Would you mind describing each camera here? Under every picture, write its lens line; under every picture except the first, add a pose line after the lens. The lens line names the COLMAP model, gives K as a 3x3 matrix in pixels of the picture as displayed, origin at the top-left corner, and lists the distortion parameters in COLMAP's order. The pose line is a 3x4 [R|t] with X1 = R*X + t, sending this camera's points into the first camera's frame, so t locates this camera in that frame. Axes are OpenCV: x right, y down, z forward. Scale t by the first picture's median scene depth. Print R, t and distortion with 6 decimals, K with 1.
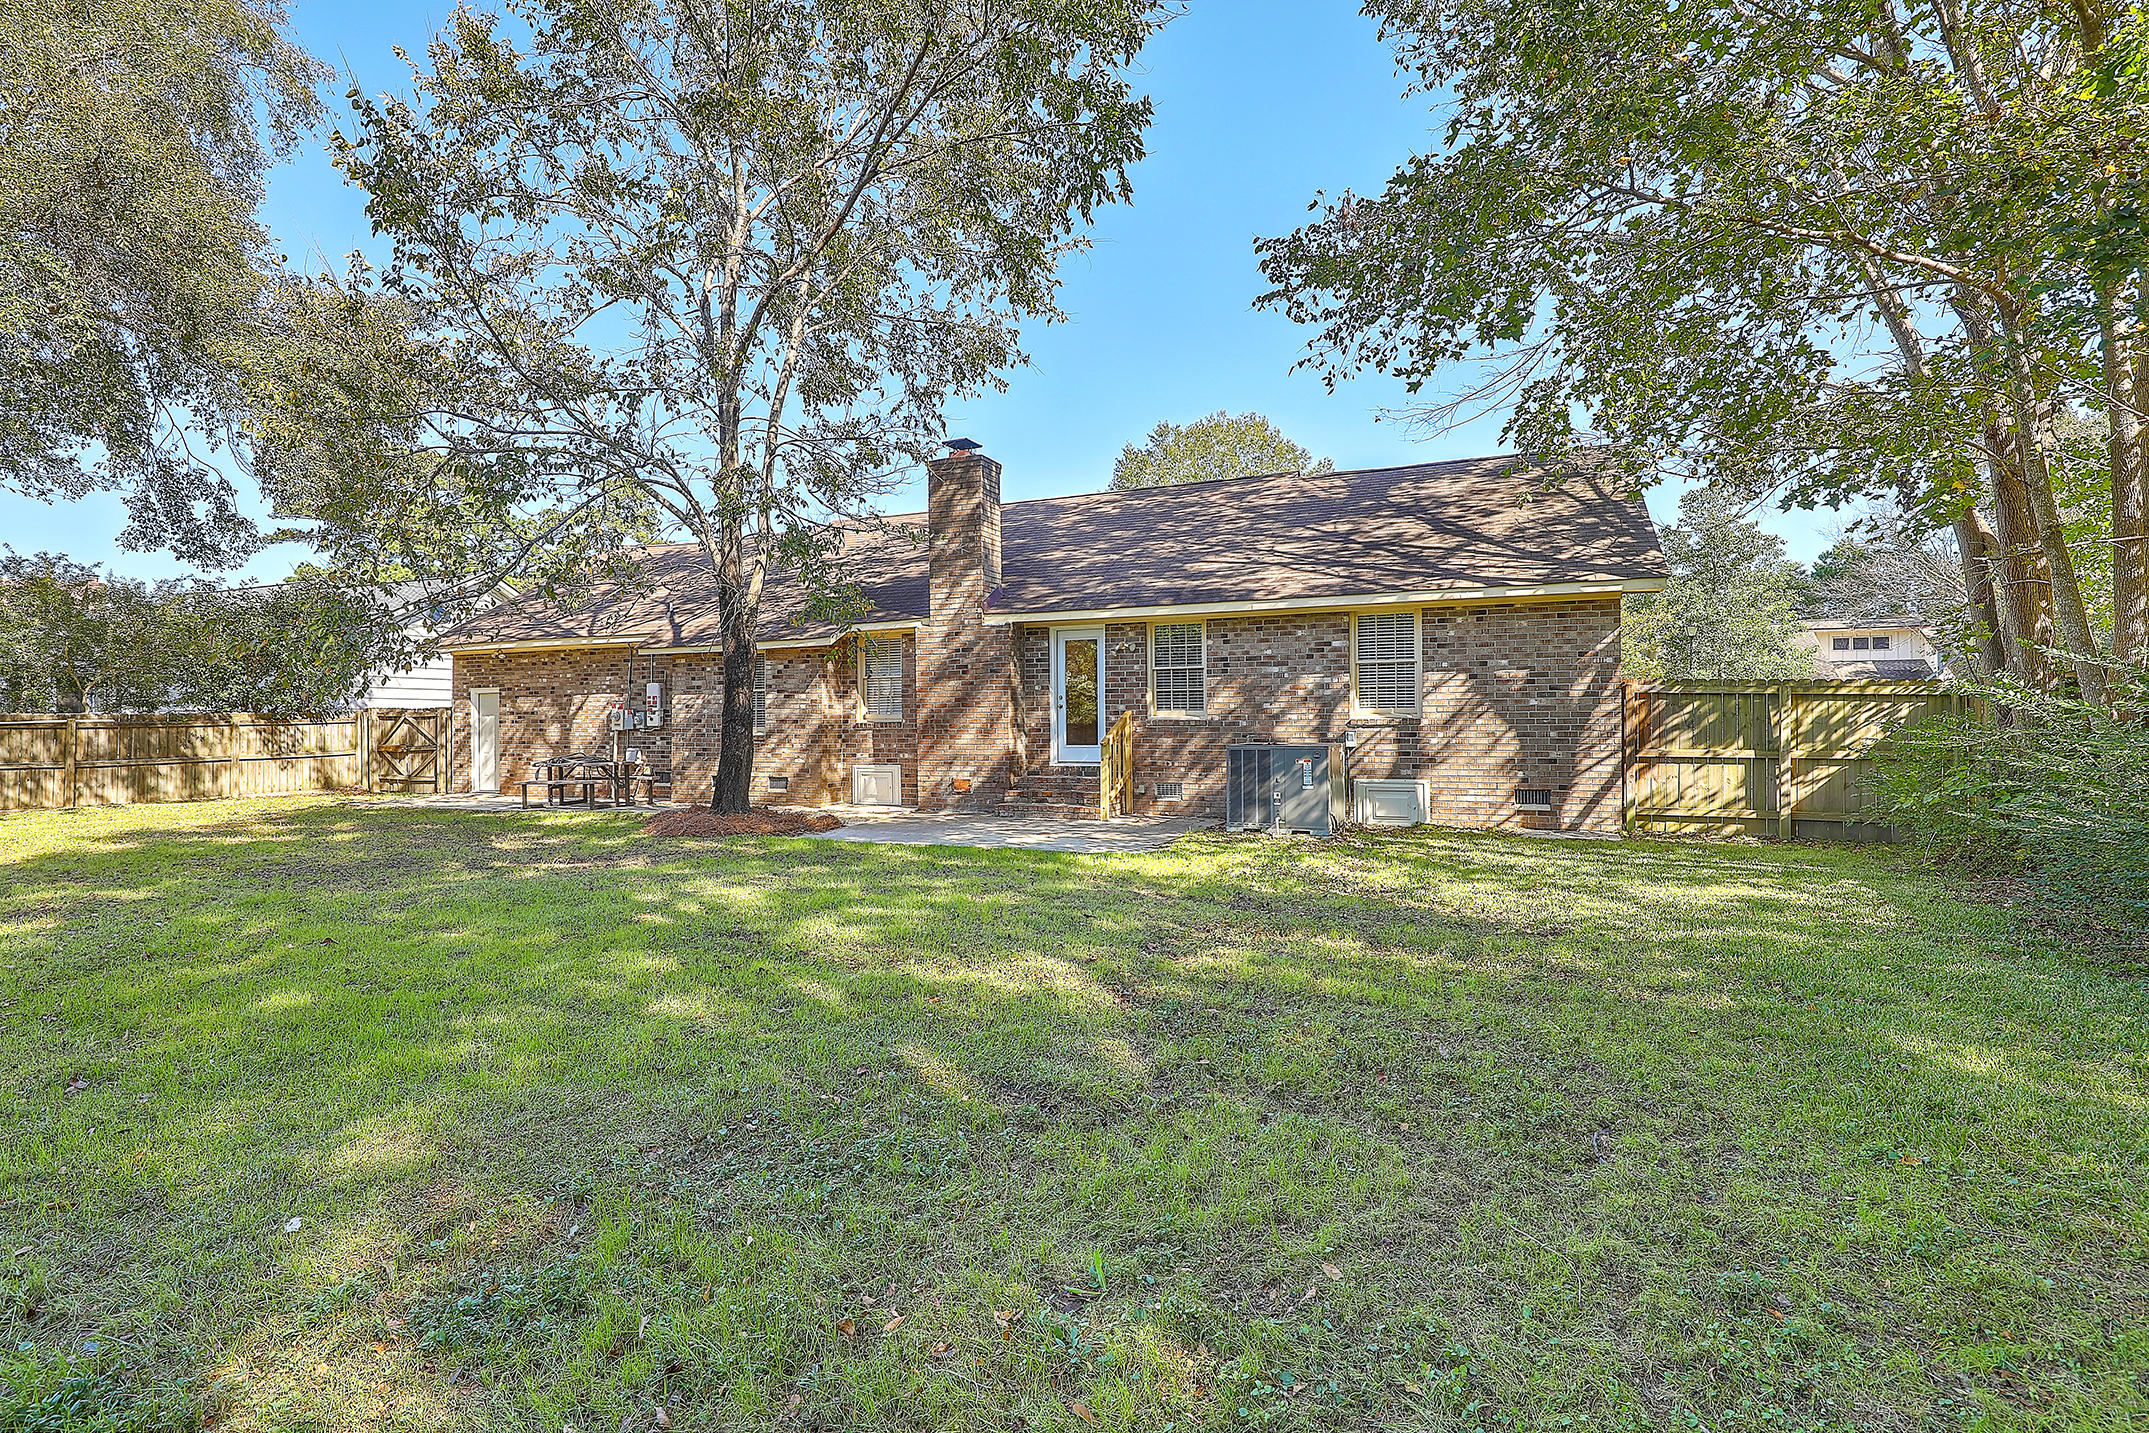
lens RADIAL K [[983.1, 0, 1087.4], [0, 983.1, 719.5], [0, 0, 1]] dist [0.005728, -0.001886]
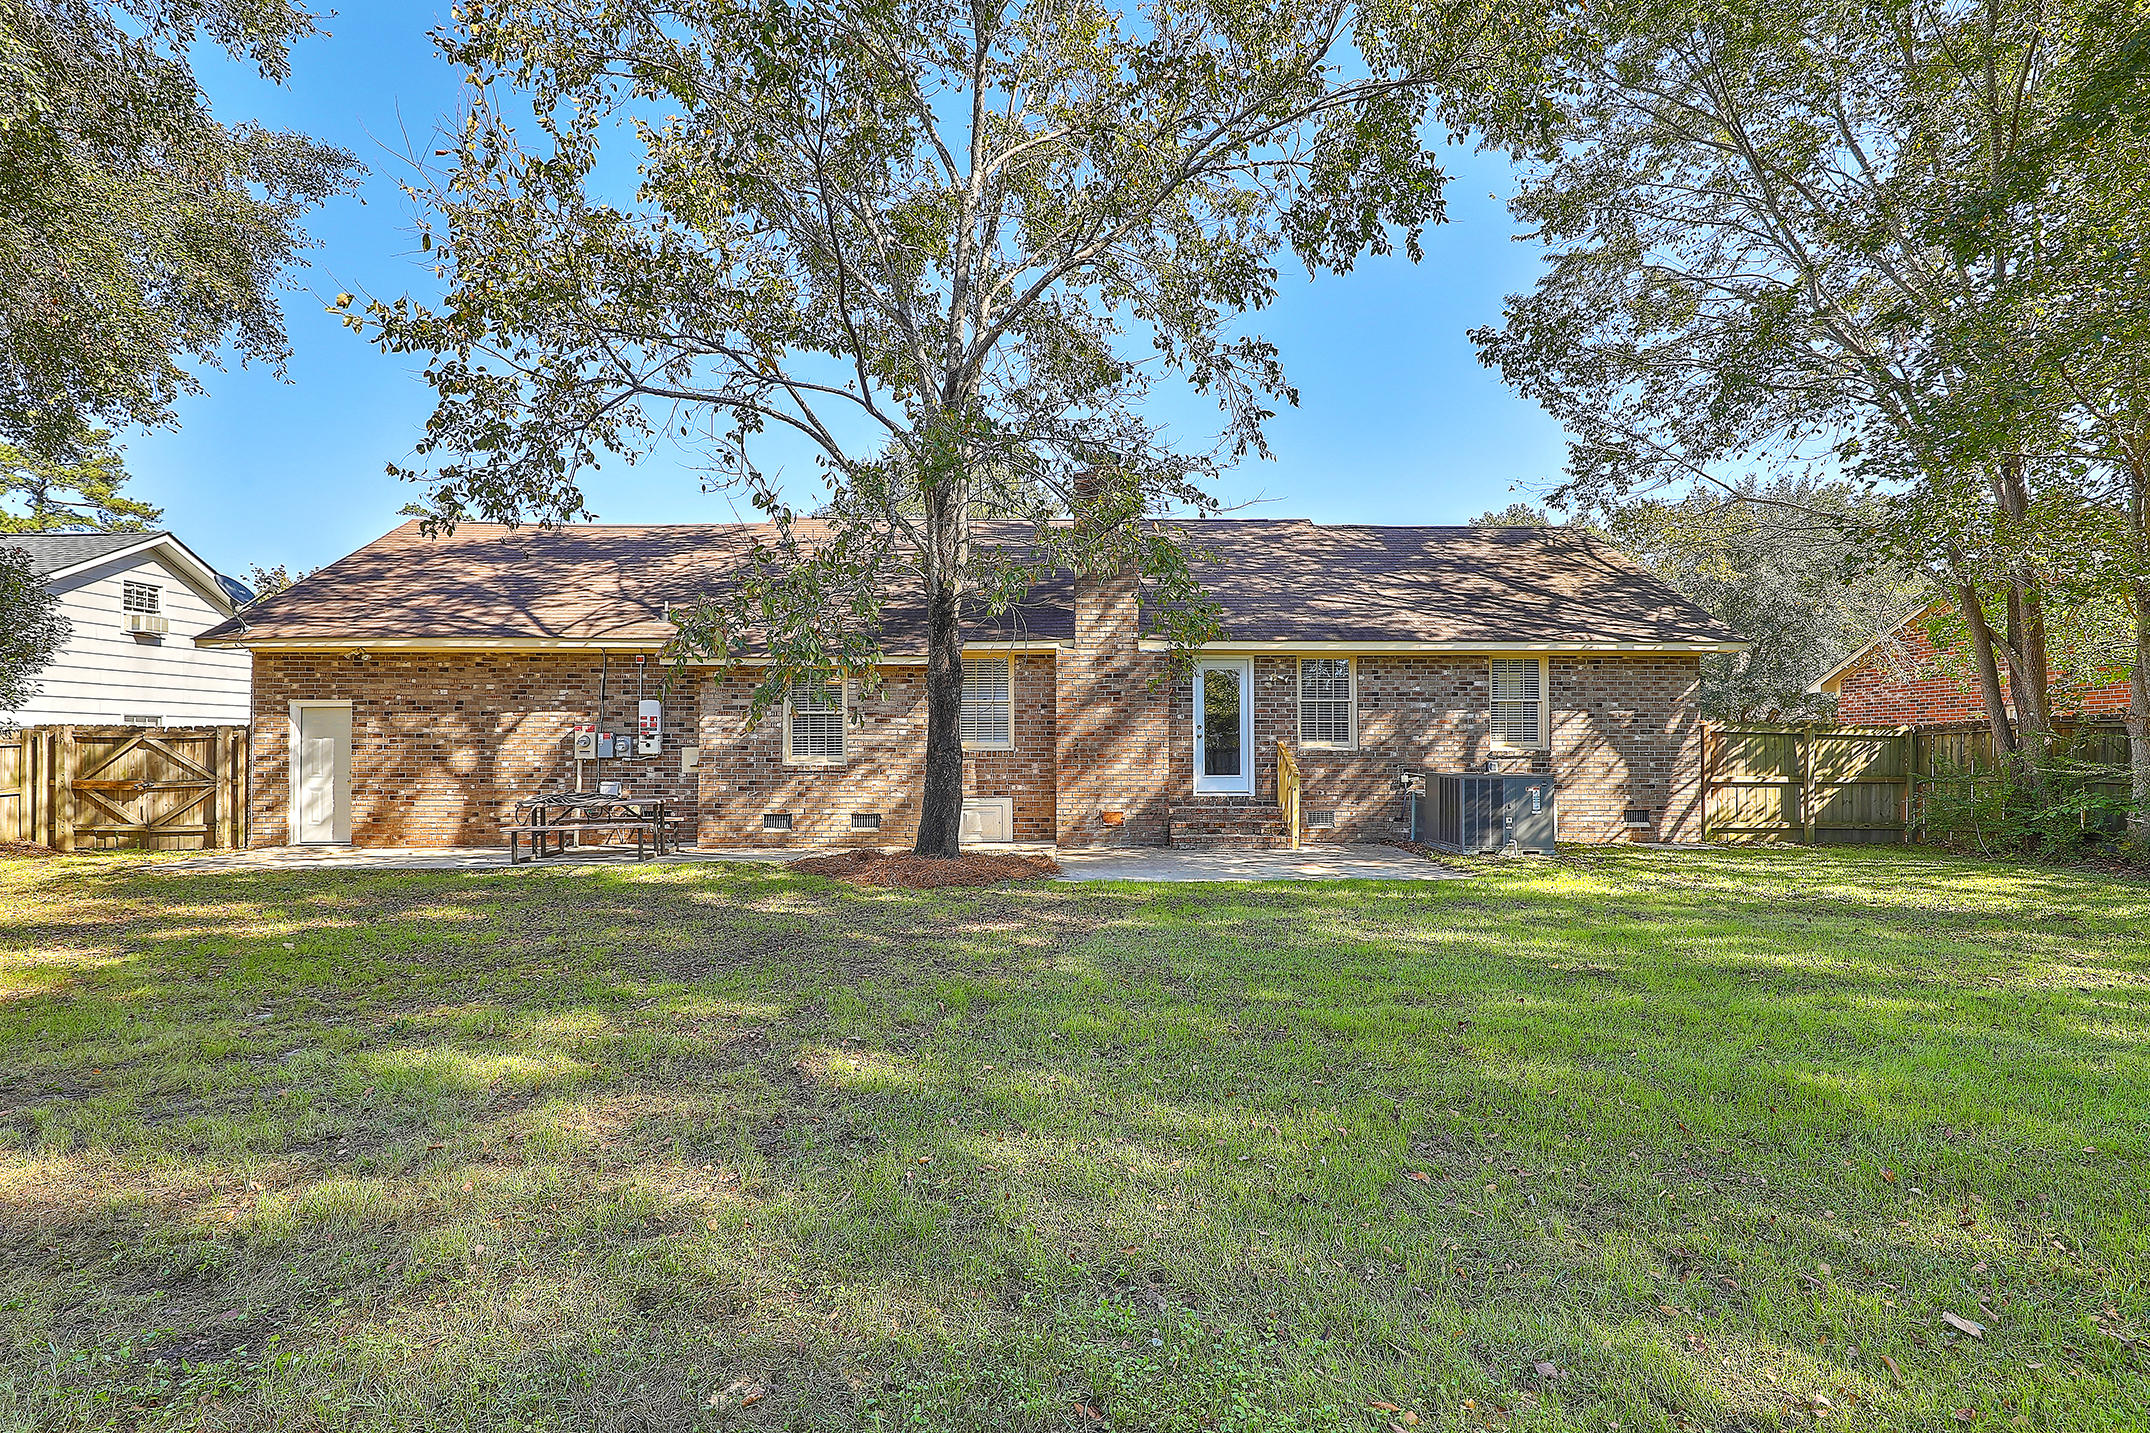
lens RADIAL K [[983.5, 0, 1087.4], [0, 983.5, 731.5], [0, 0, 1]] dist [0.005728, -0.001886]
pose [[0.908573, 0.013760, 0.417499, -0.552339], [-0.006783, 0.999812, -0.018192, 0.001247], [-0.417670, 0.013697, 0.908495, 0.147214]]
